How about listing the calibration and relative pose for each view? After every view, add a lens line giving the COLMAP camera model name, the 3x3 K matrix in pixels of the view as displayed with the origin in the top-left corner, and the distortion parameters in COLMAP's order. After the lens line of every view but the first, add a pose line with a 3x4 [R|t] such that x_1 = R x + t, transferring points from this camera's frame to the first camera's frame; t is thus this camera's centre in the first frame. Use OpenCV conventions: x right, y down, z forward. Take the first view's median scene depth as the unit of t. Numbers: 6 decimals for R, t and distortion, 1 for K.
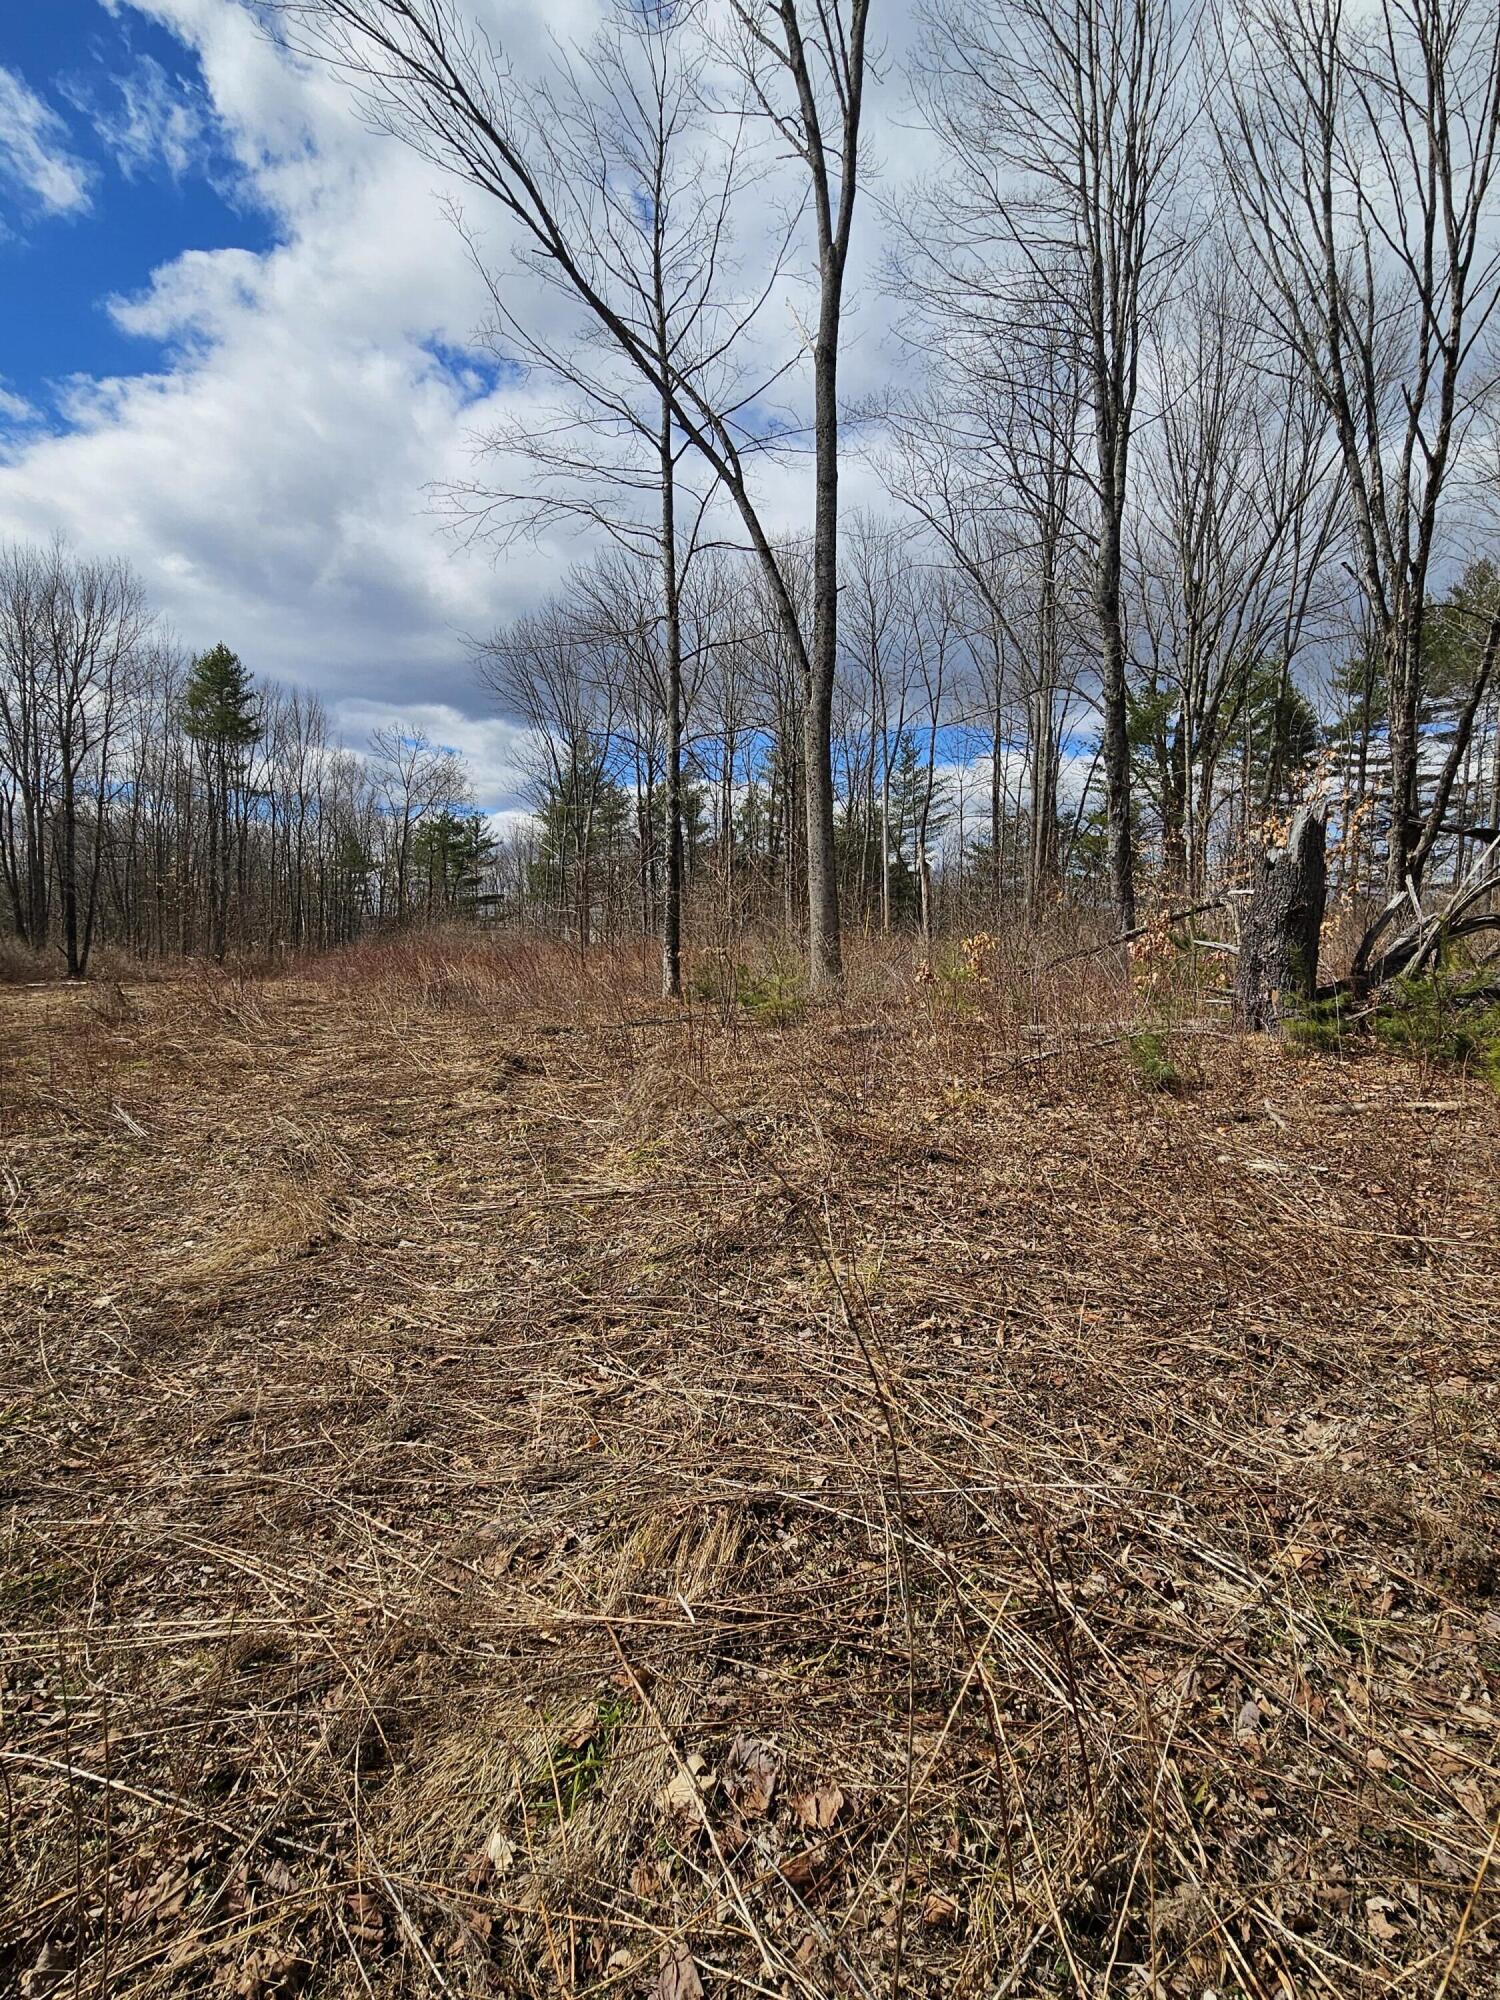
lens RADIAL K [[802.0, 0, 669.8], [0, 802.0, 992.4], [0, 0, 1]] dist [0.019290, -0.000429]
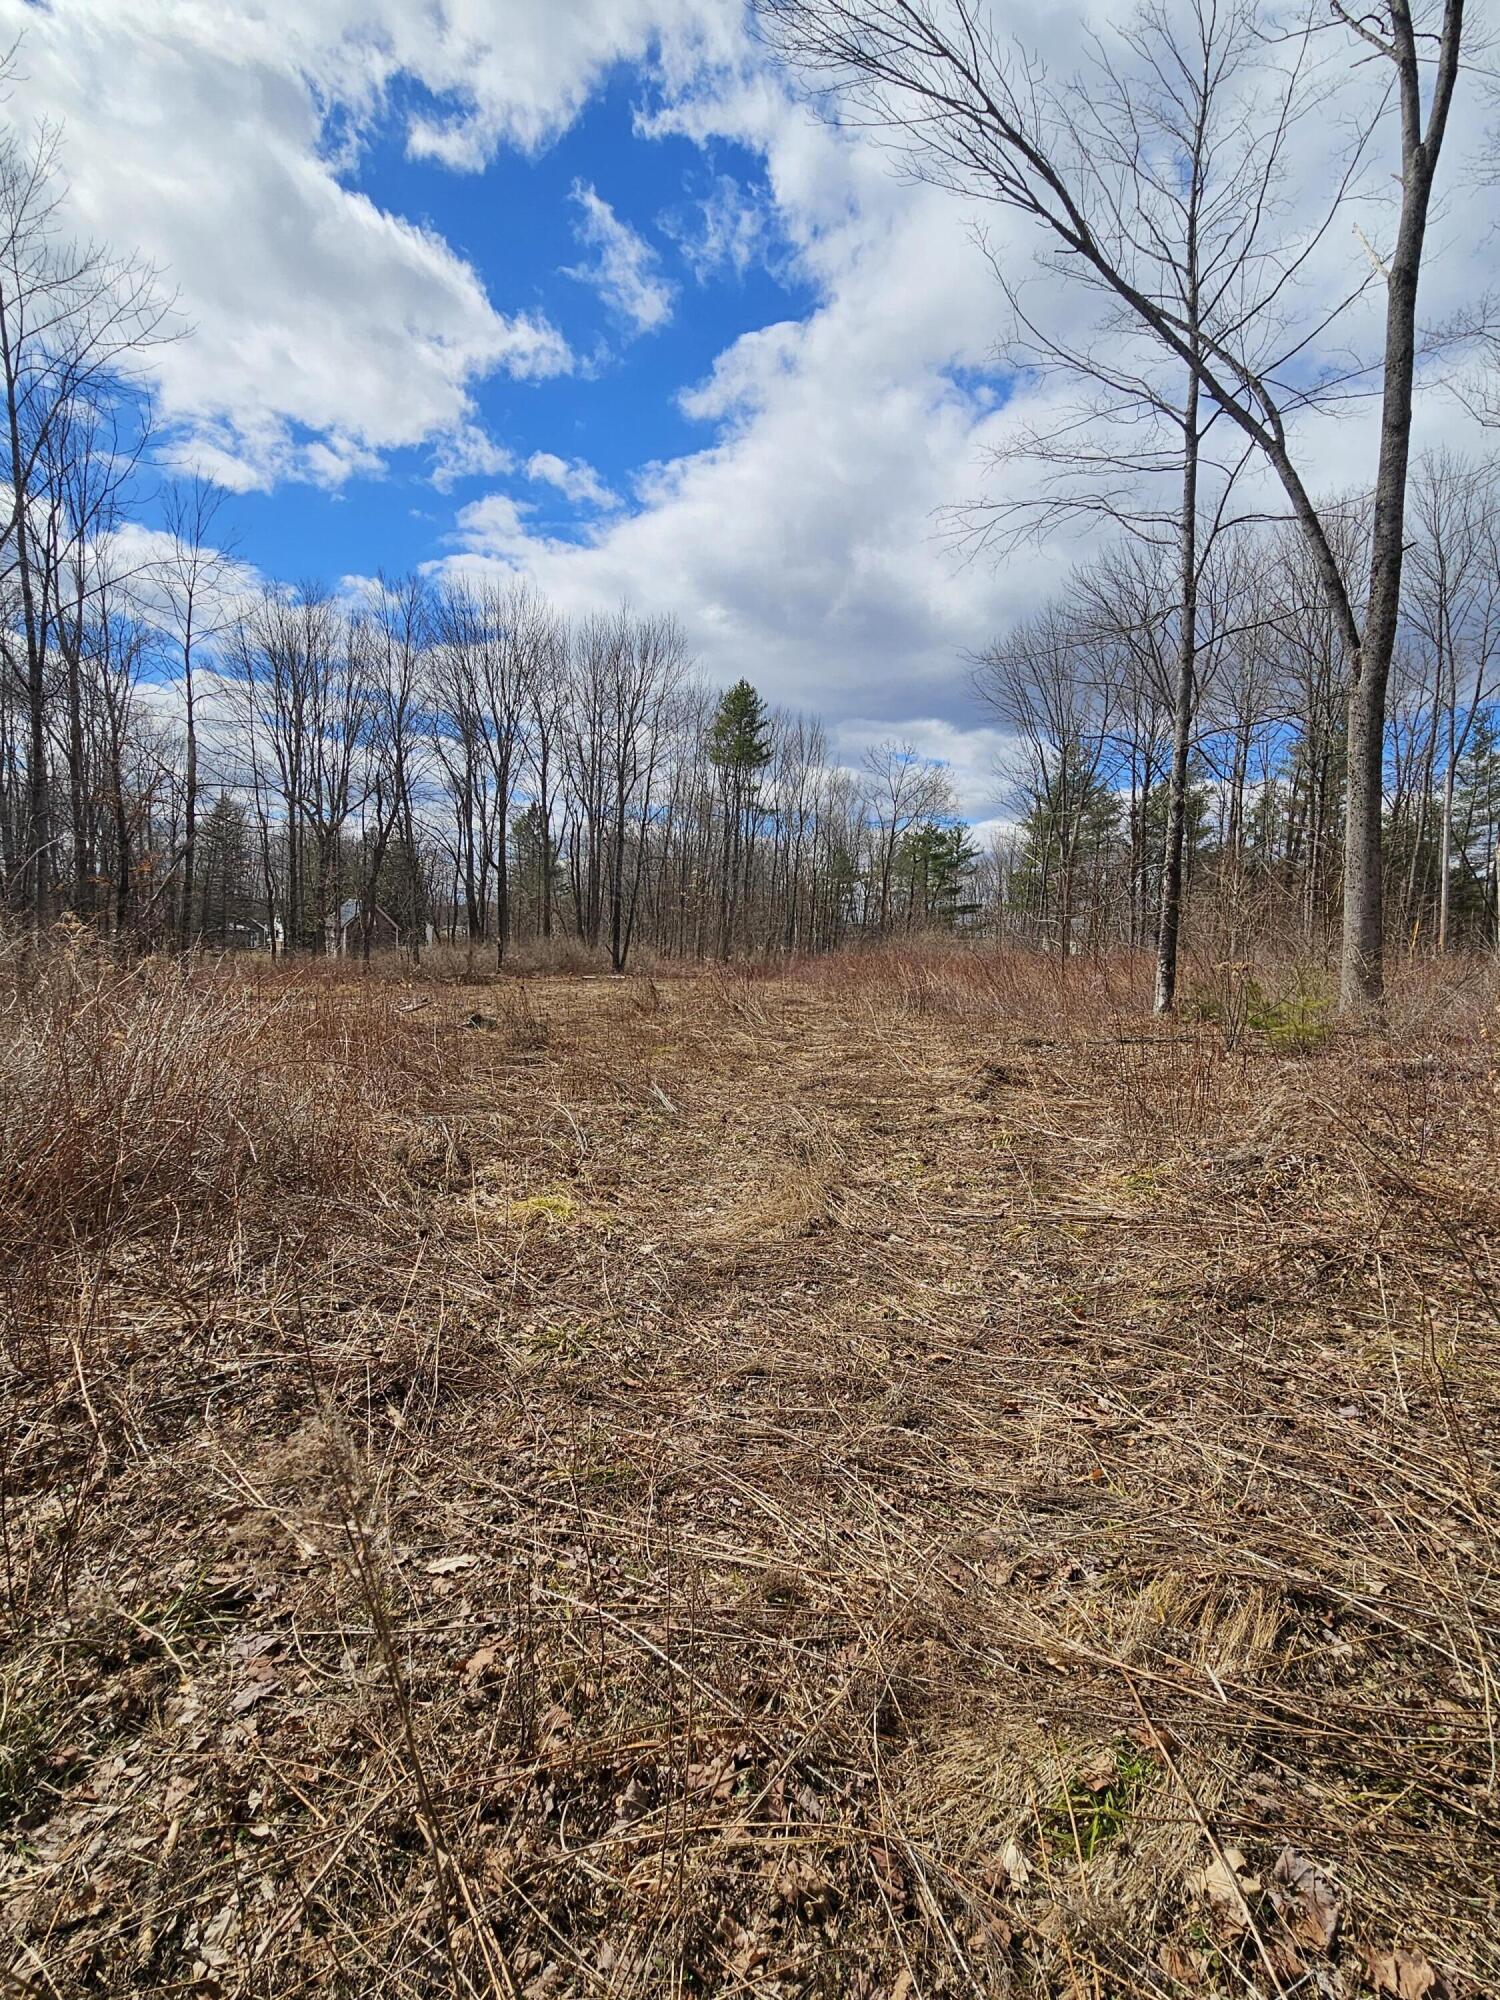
lens RADIAL K [[802.0, 0, 746.1], [0, 802.0, 1001.8], [0, 0, 1]] dist [0.019290, -0.000429]
pose [[0.943106, 0.045207, -0.329403, -0.170351], [-0.048075, 0.998844, -0.000563, 0.016388], [0.328997, 0.016367, 0.944189, -0.043997]]
